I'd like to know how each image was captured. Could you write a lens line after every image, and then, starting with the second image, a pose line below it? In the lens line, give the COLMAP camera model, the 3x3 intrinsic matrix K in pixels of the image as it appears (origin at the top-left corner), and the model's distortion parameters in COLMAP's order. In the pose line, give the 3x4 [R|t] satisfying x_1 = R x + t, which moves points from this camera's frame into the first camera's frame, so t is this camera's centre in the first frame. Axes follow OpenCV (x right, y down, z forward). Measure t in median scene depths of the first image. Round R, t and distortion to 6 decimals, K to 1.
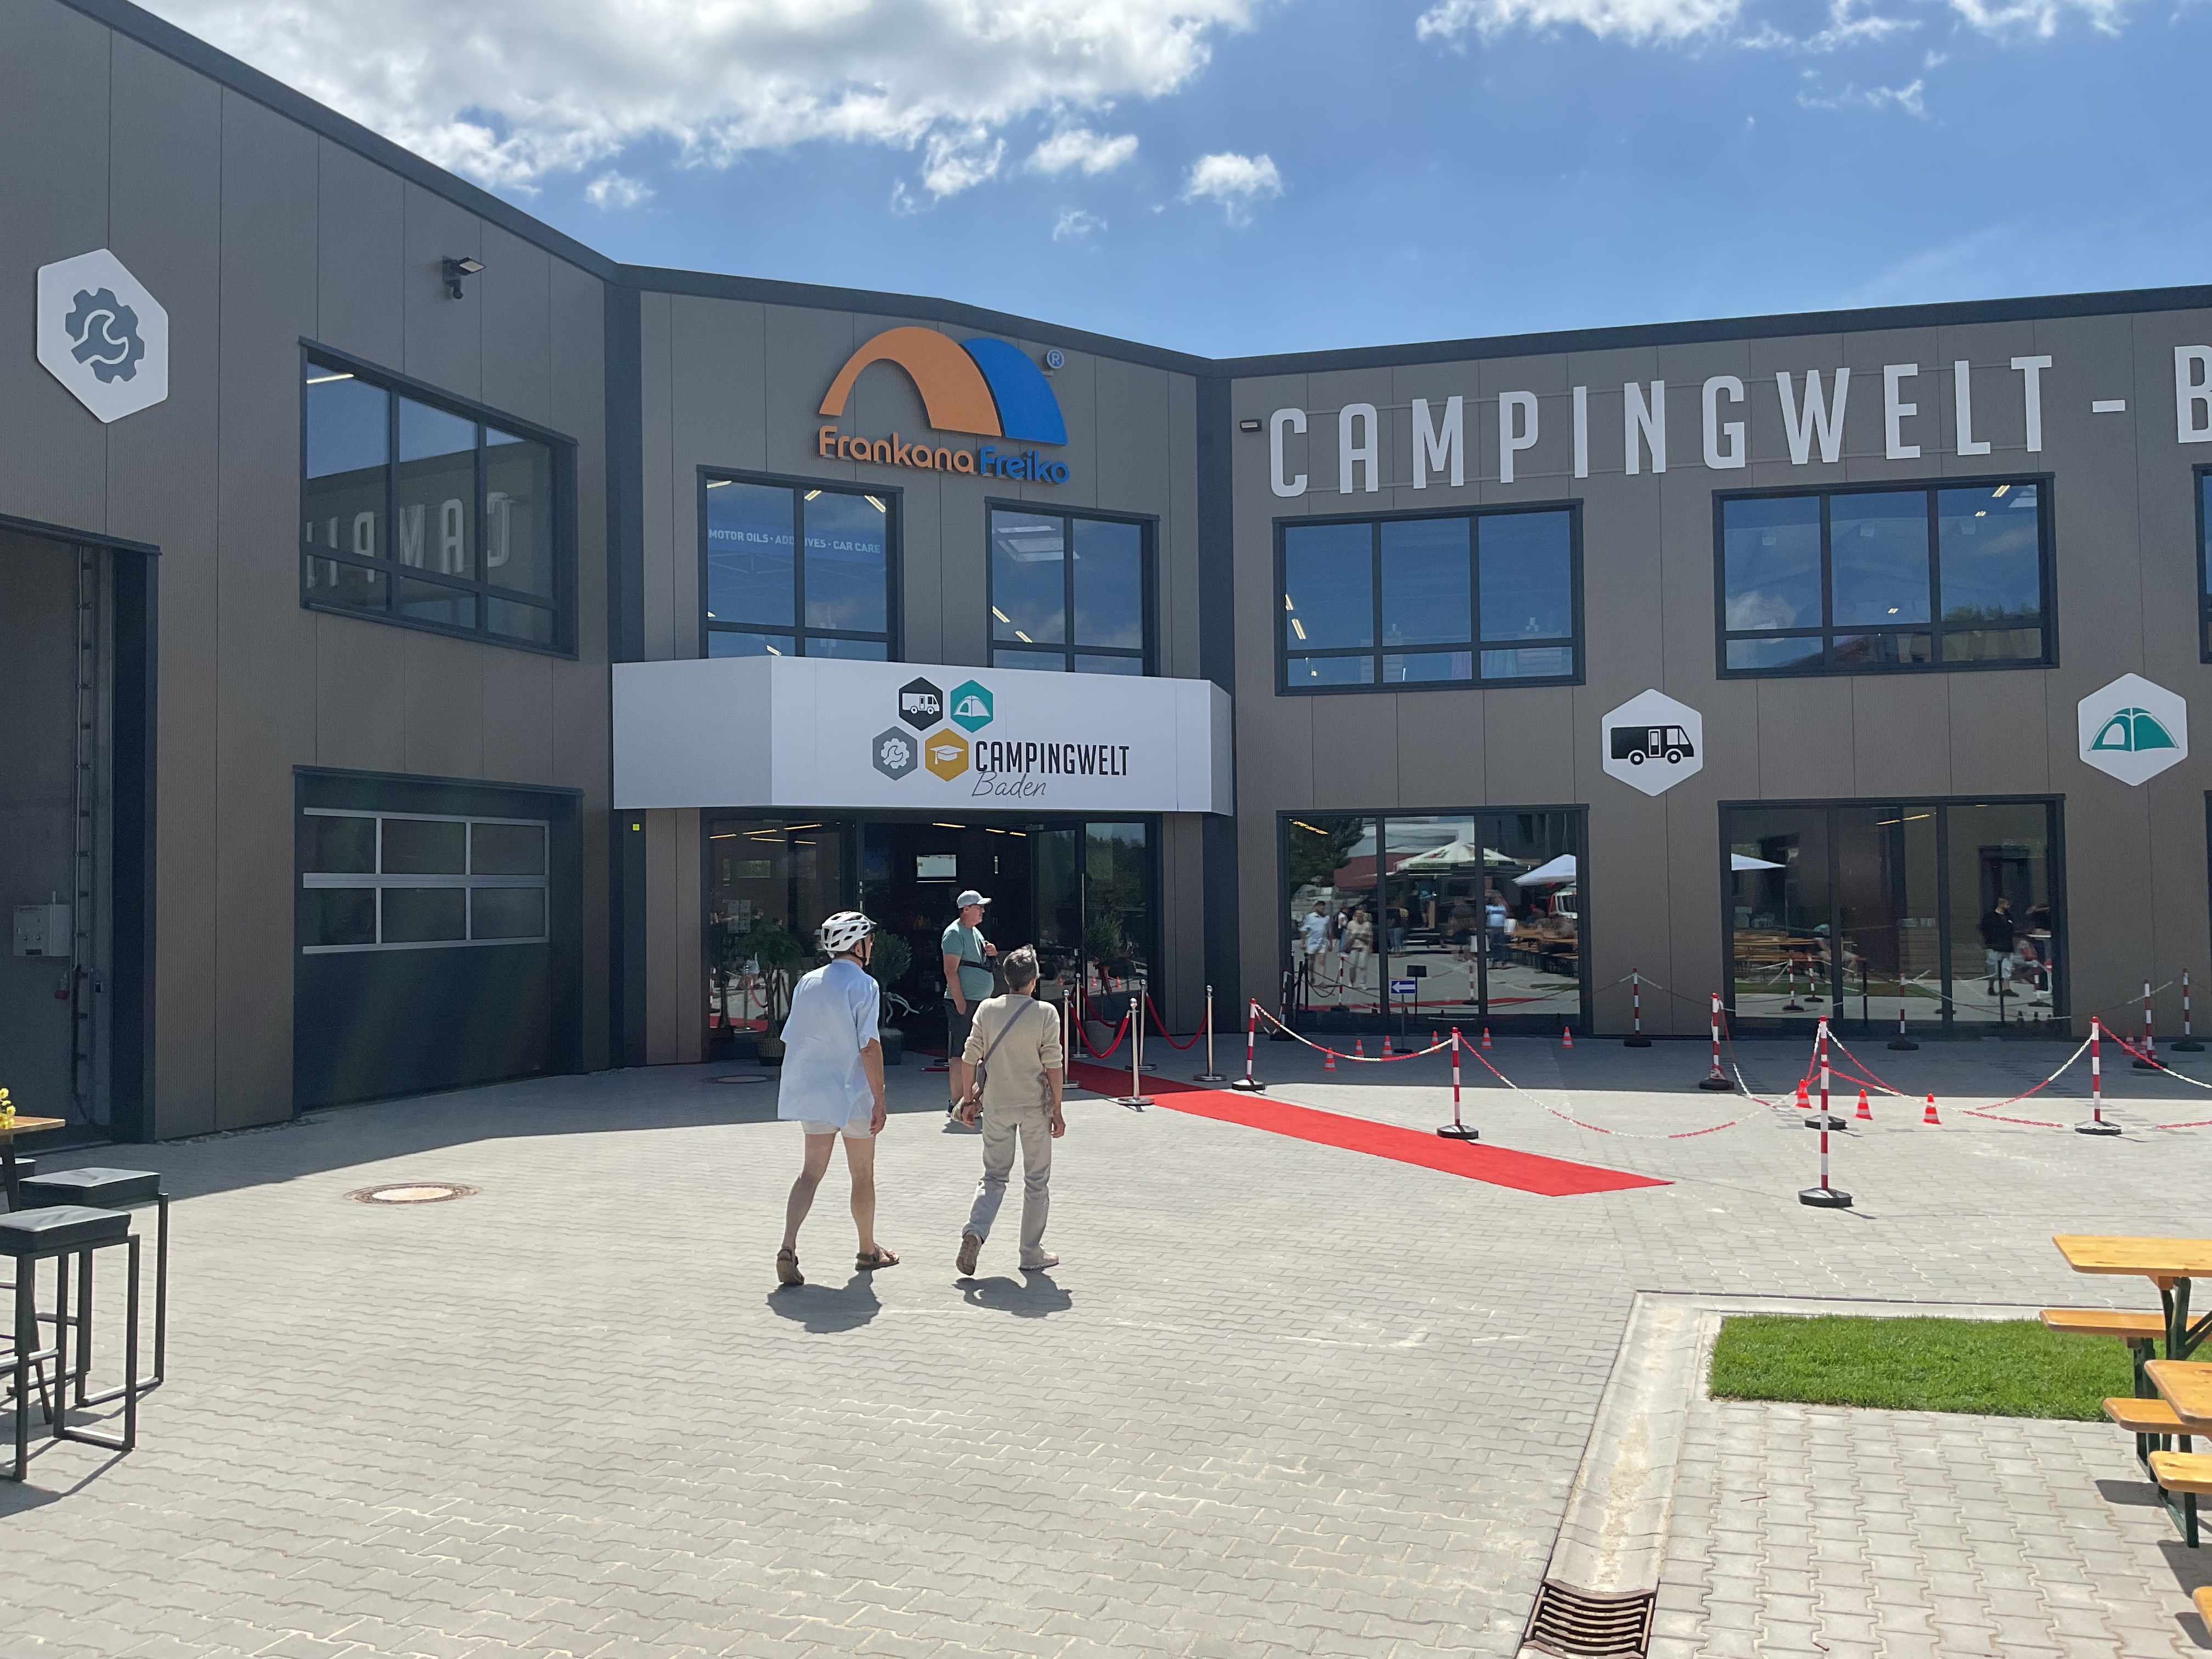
lens RADIAL K [[1845.2, 0, 1106.0], [0, 1845.2, 829.5], [0, 0, 1]] dist [0.140195, -0.293820]
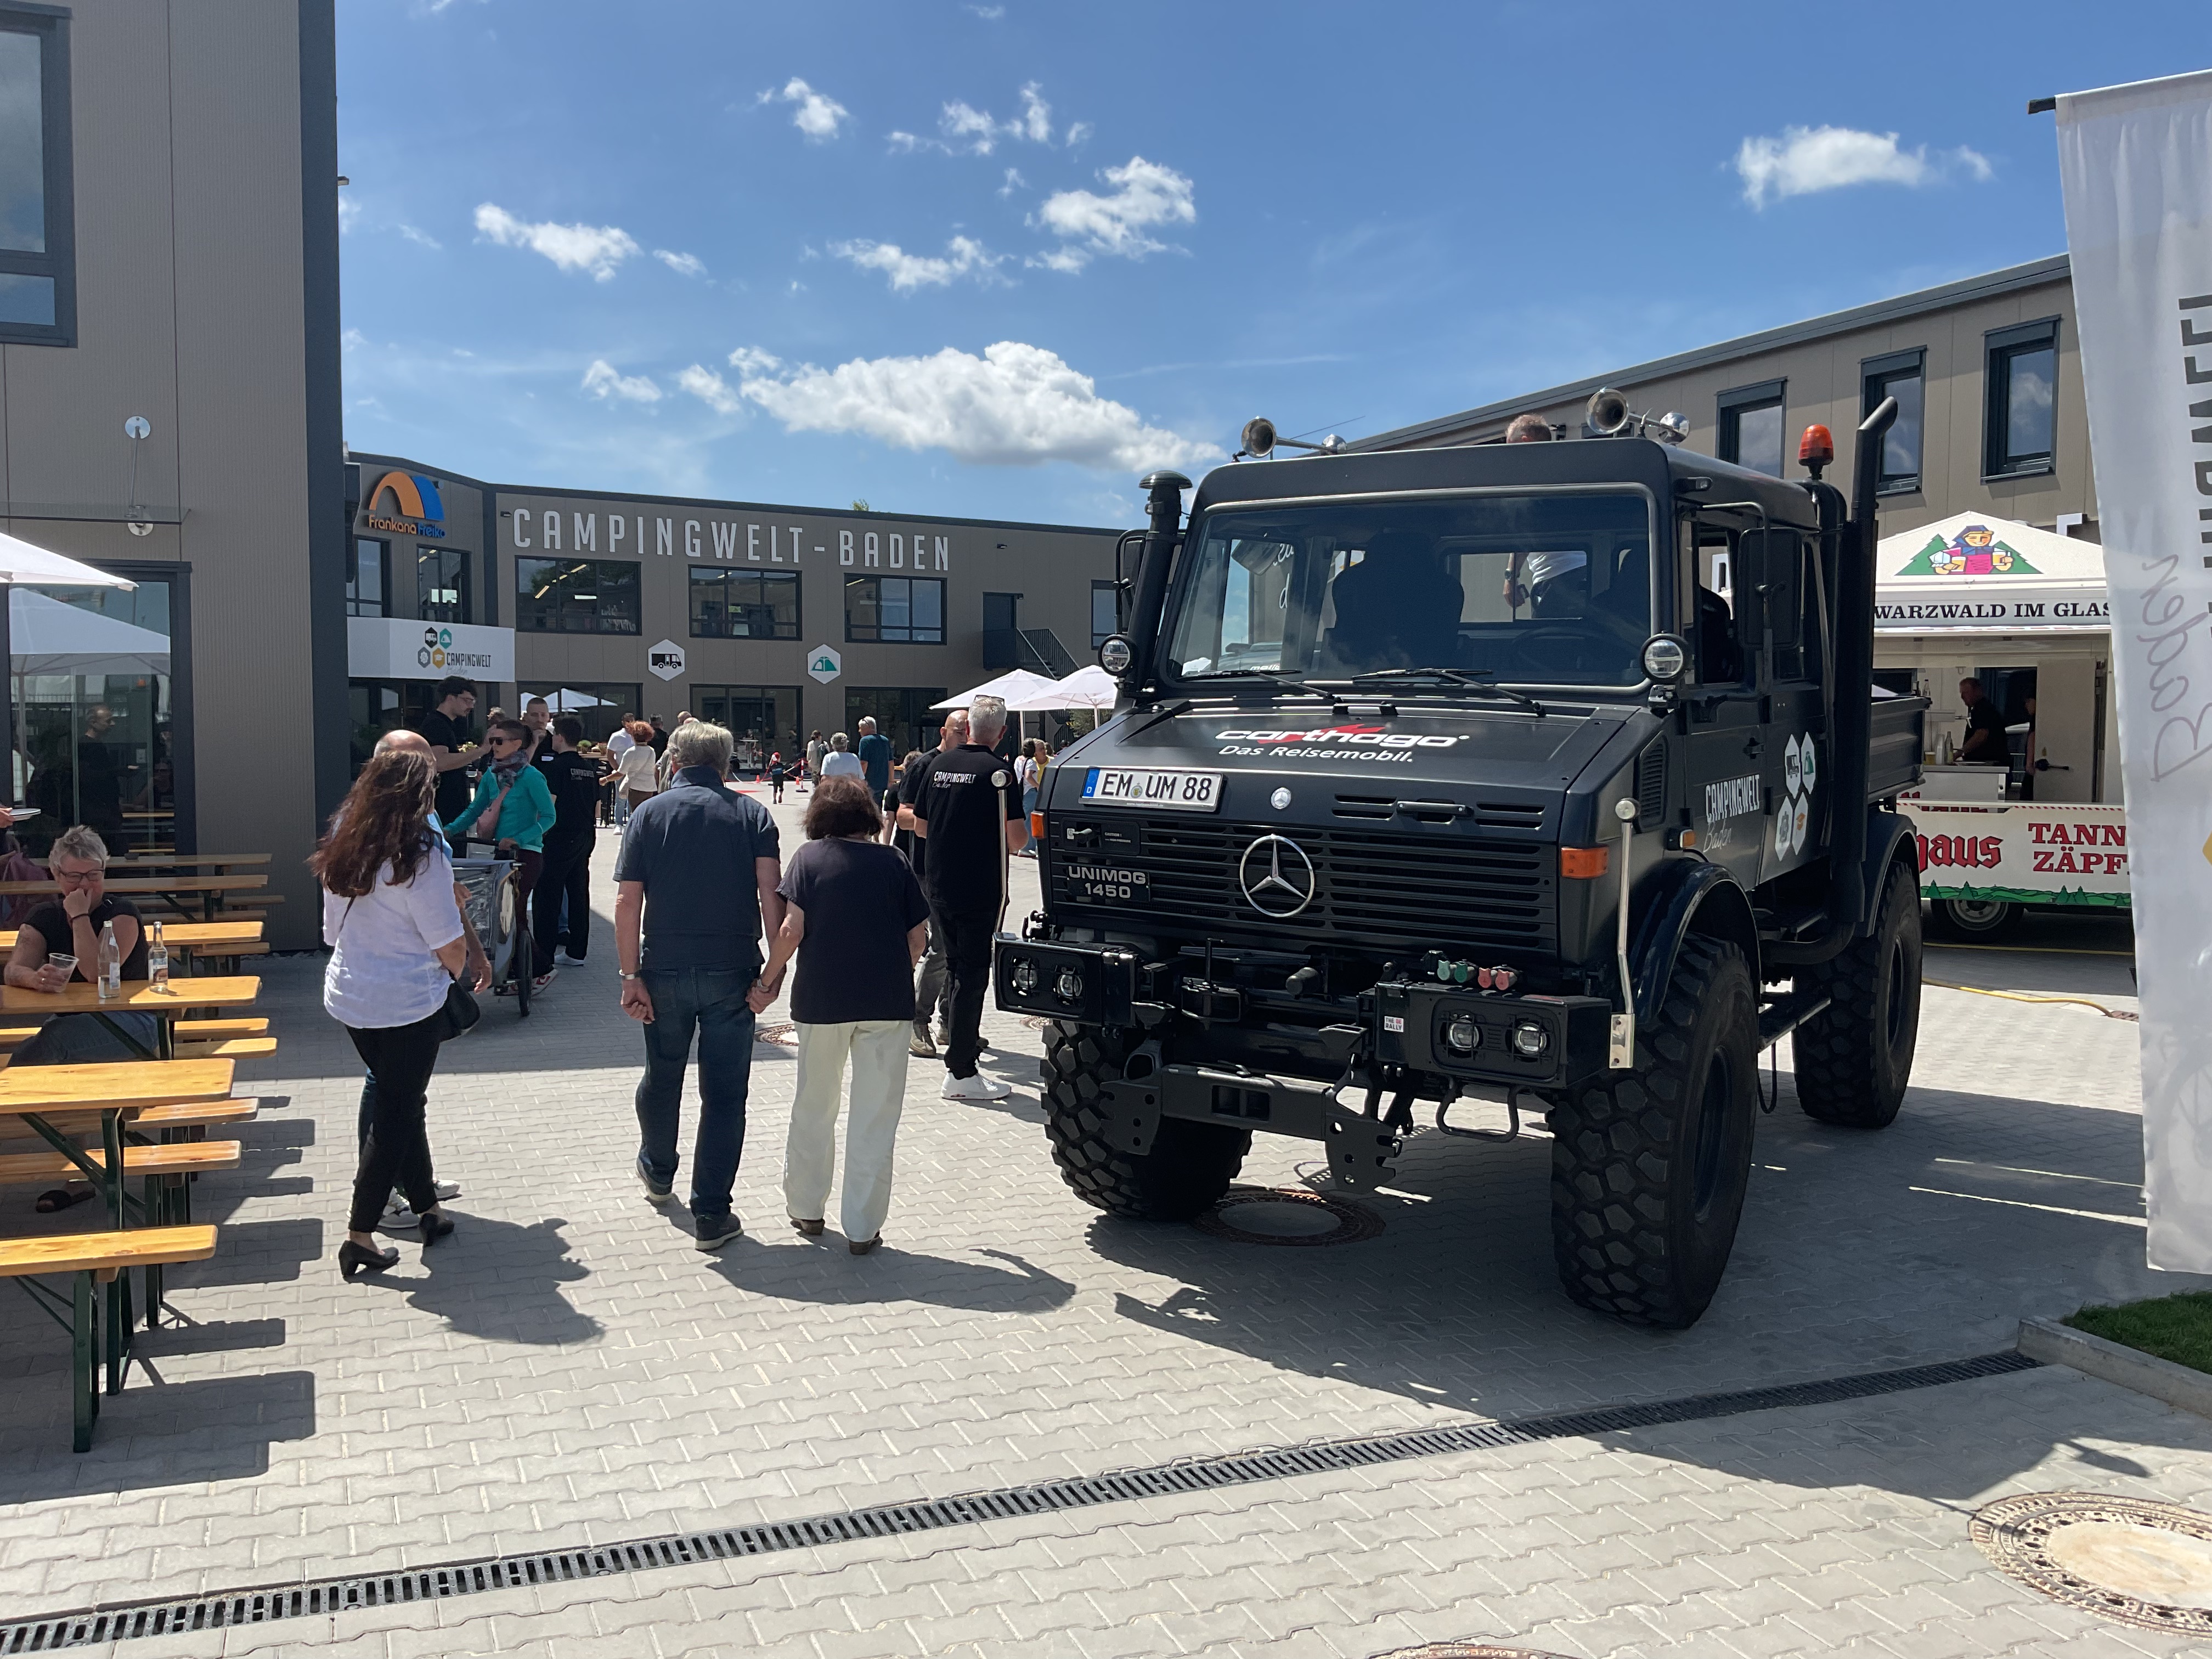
lens RADIAL K [[1845.2, 0, 1106.0], [0, 1845.2, 829.5], [0, 0, 1]] dist [0.140195, -0.293820]
pose [[0.725815, -0.025165, 0.687430, -1.068658], [-0.038491, 0.996279, 0.077111, -0.035737], [-0.686813, -0.082428, 0.722145, -1.332436]]
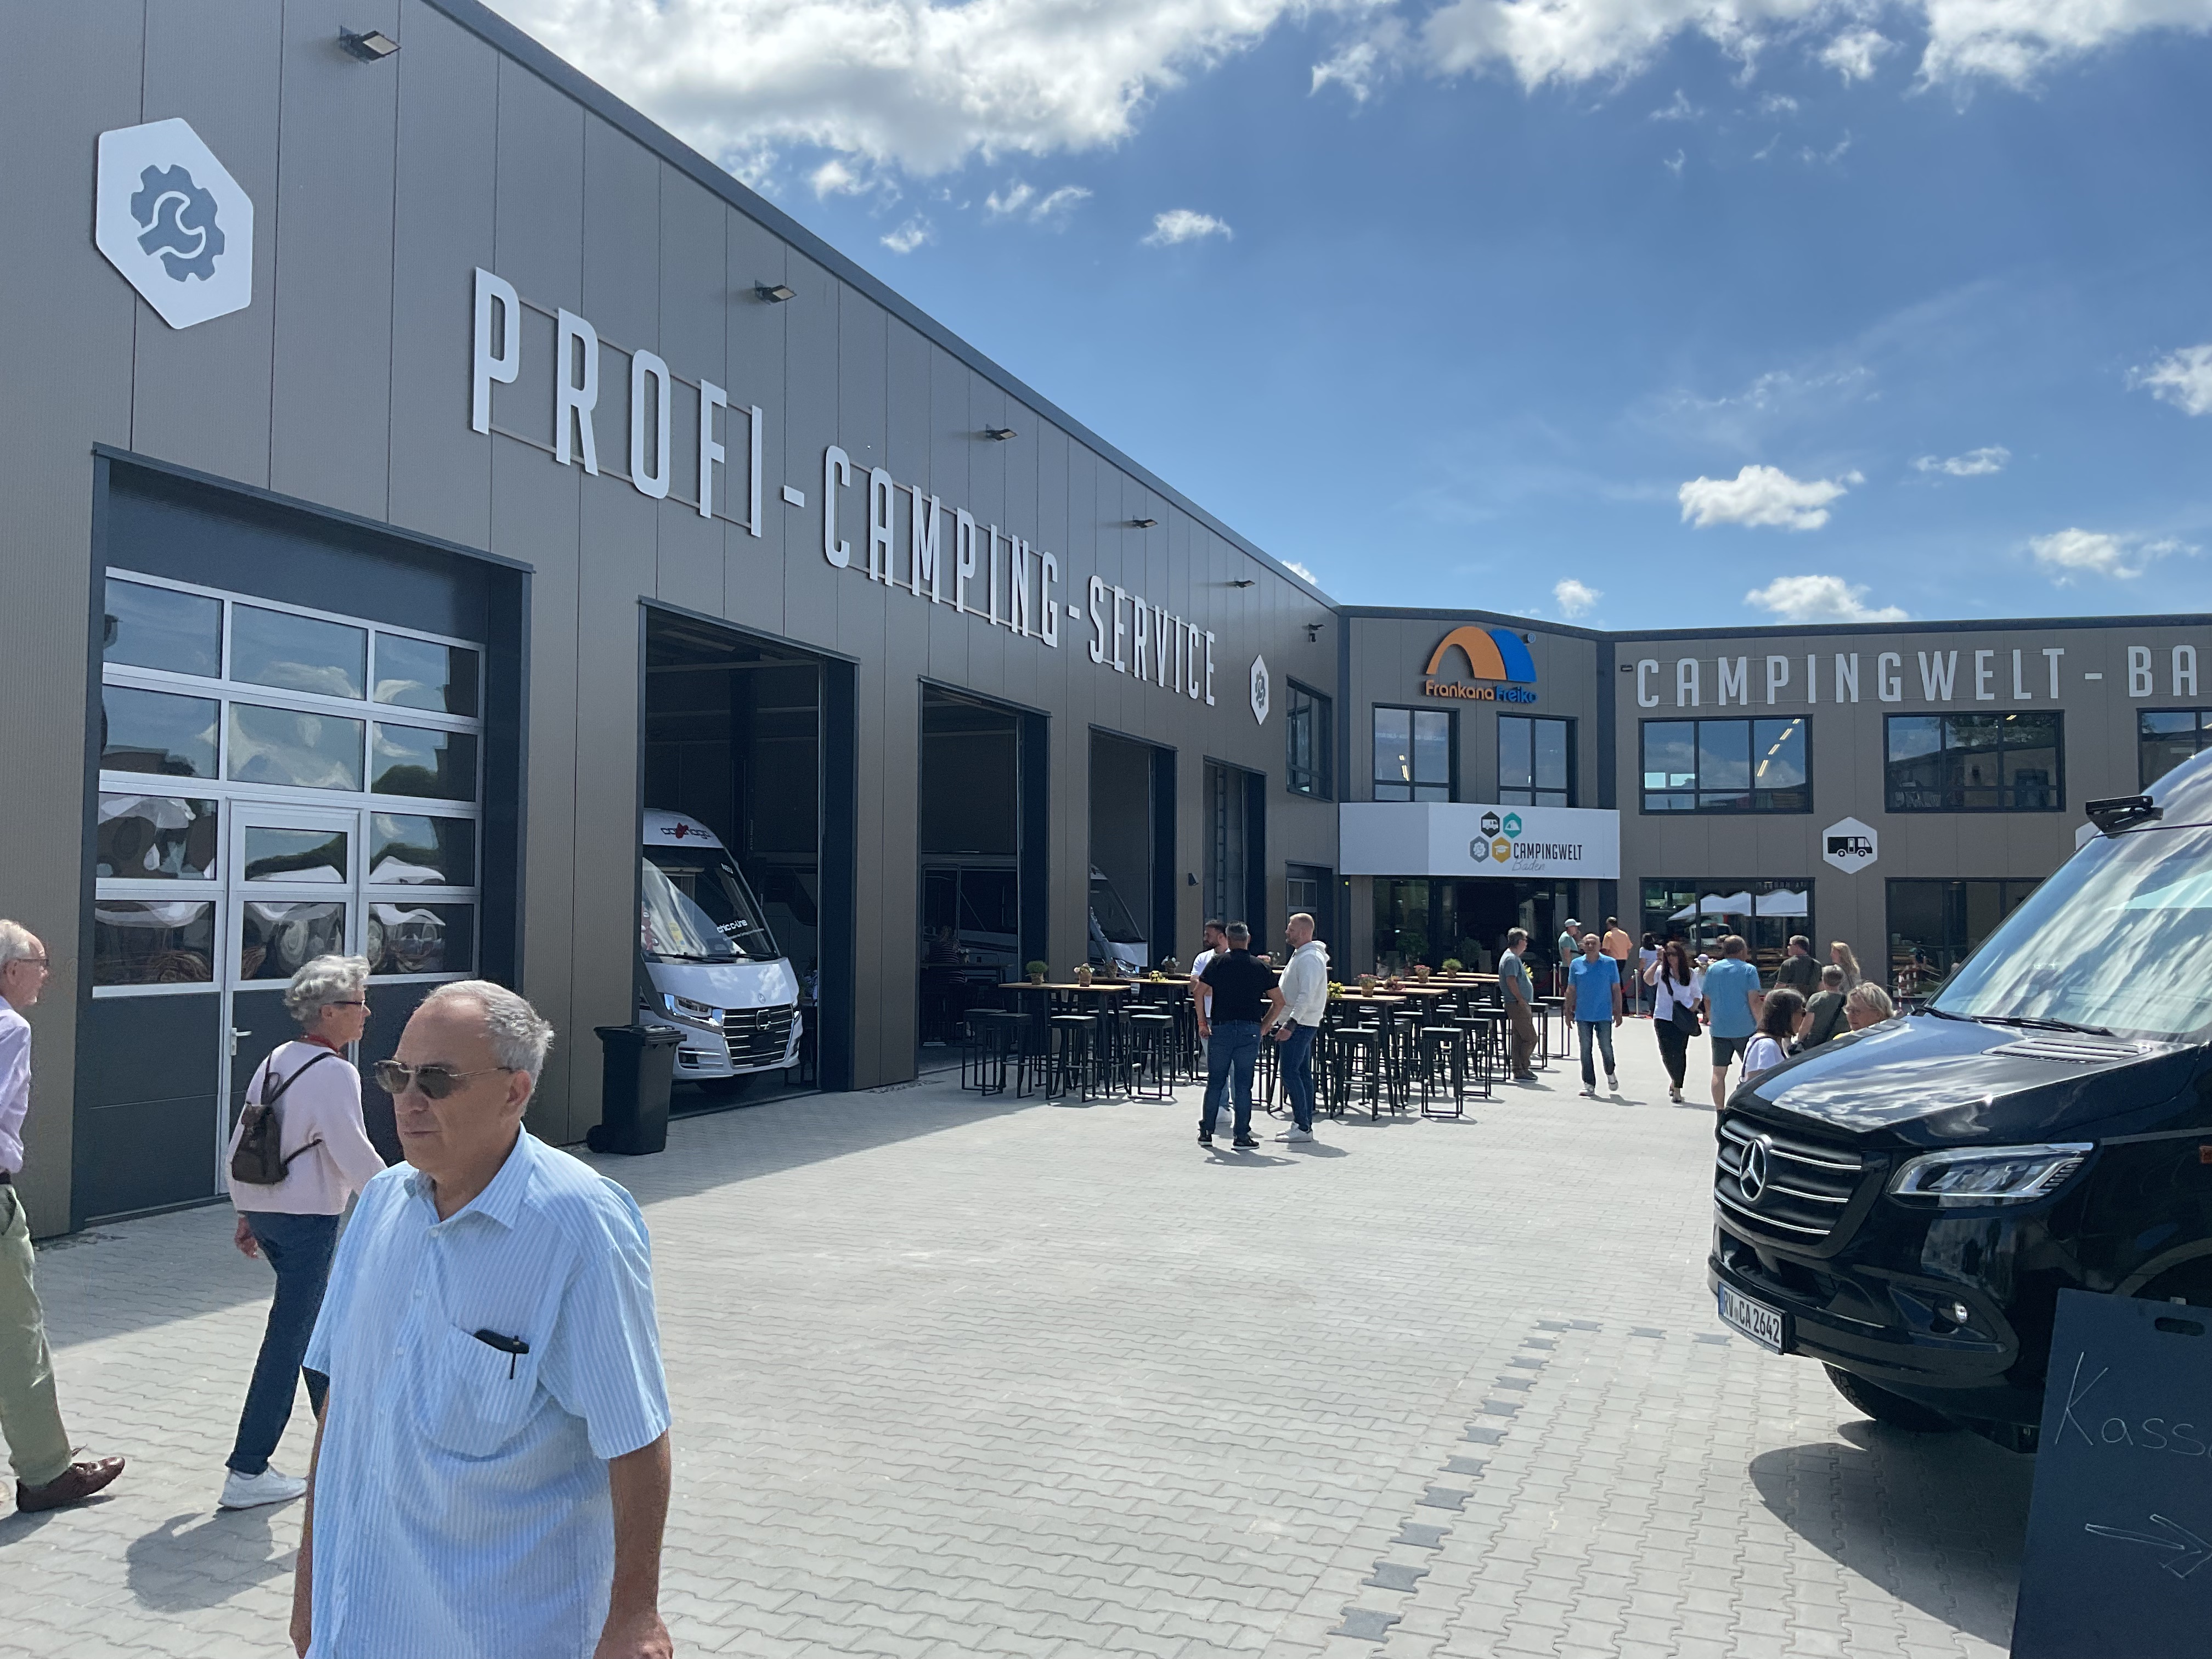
lens RADIAL K [[1845.2, 0, 1106.0], [0, 1845.2, 829.5], [0, 0, 1]] dist [0.140195, -0.293820]
pose [[0.999830, 0.016023, -0.009166, -0.449834], [-0.016117, 0.999818, -0.010237, -0.031909], [0.009000, 0.010383, 0.999906, -0.915109]]
